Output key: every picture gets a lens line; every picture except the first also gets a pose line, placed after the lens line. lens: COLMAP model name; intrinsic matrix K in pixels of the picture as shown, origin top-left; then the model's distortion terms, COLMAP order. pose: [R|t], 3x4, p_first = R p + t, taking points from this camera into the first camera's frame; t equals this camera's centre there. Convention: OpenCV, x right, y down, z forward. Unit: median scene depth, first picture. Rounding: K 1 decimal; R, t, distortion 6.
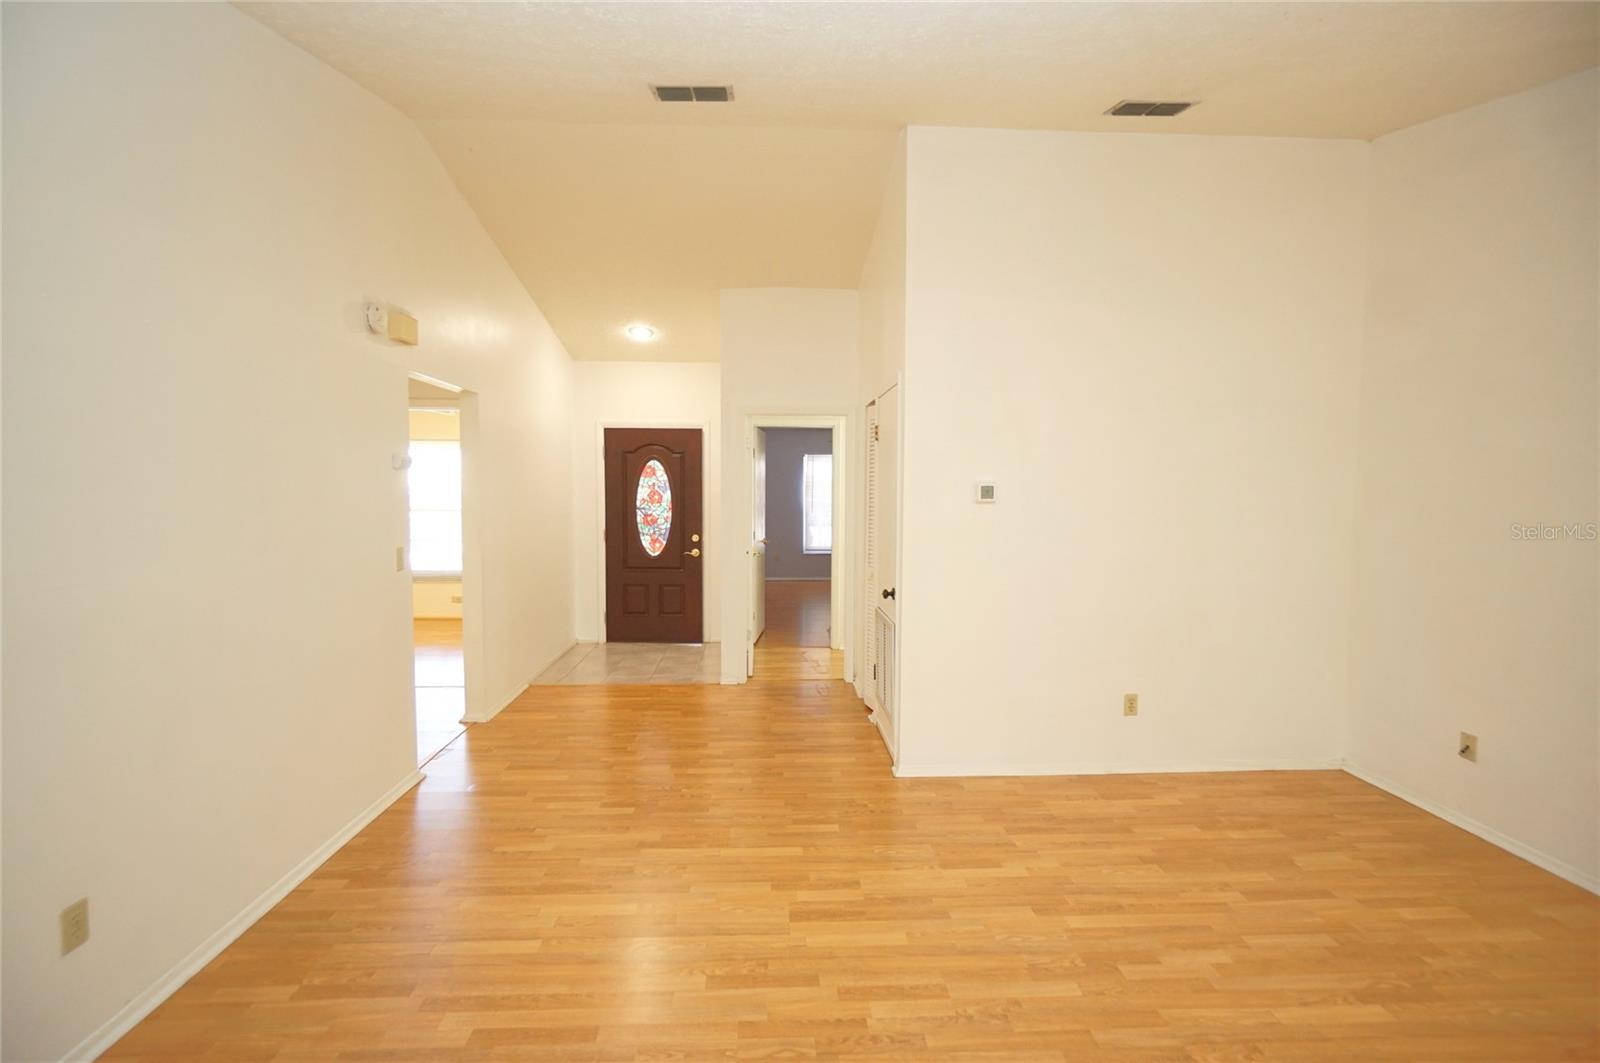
lens RADIAL K [[710.0, 0, 796.2], [0, 710.0, 521.8], [0, 0, 1]] dist [0.002246, 0.000517]
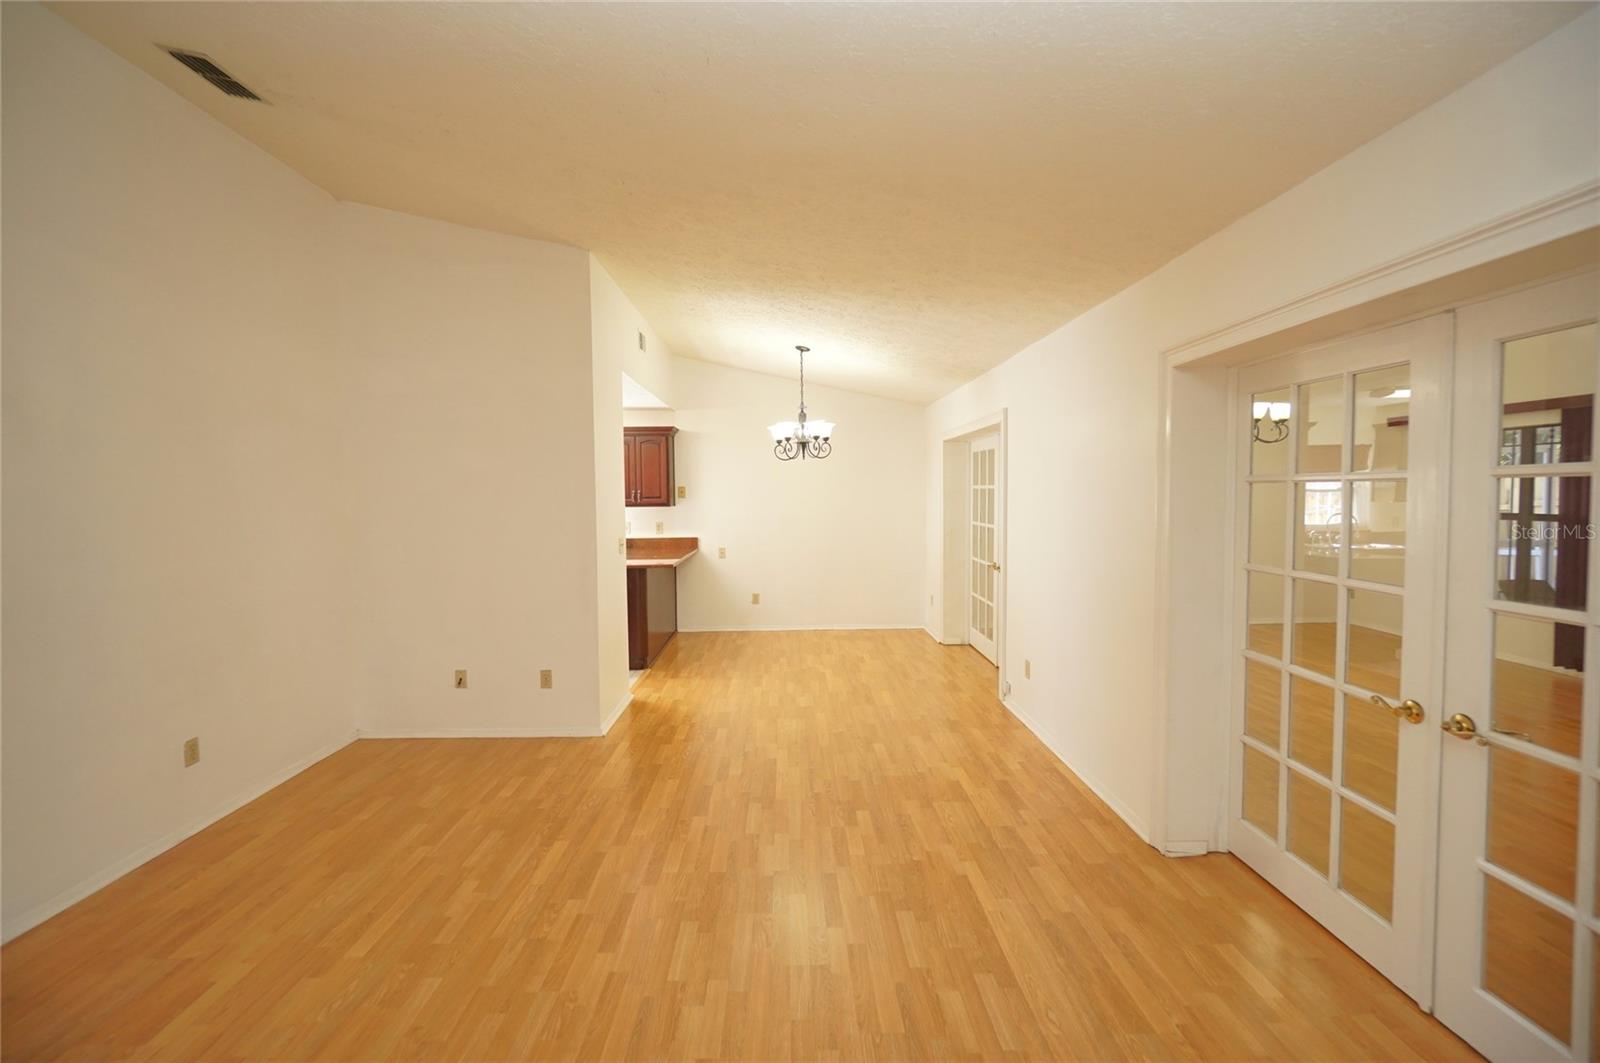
lens RADIAL K [[710.0, 0, 796.2], [0, 710.0, 521.8], [0, 0, 1]] dist [0.002246, 0.000517]
pose [[0.010572, -0.040788, 0.999112, -0.471574], [0.055096, 0.997674, 0.040147, -0.014079], [-0.998425, 0.054623, 0.012794, 0.332215]]
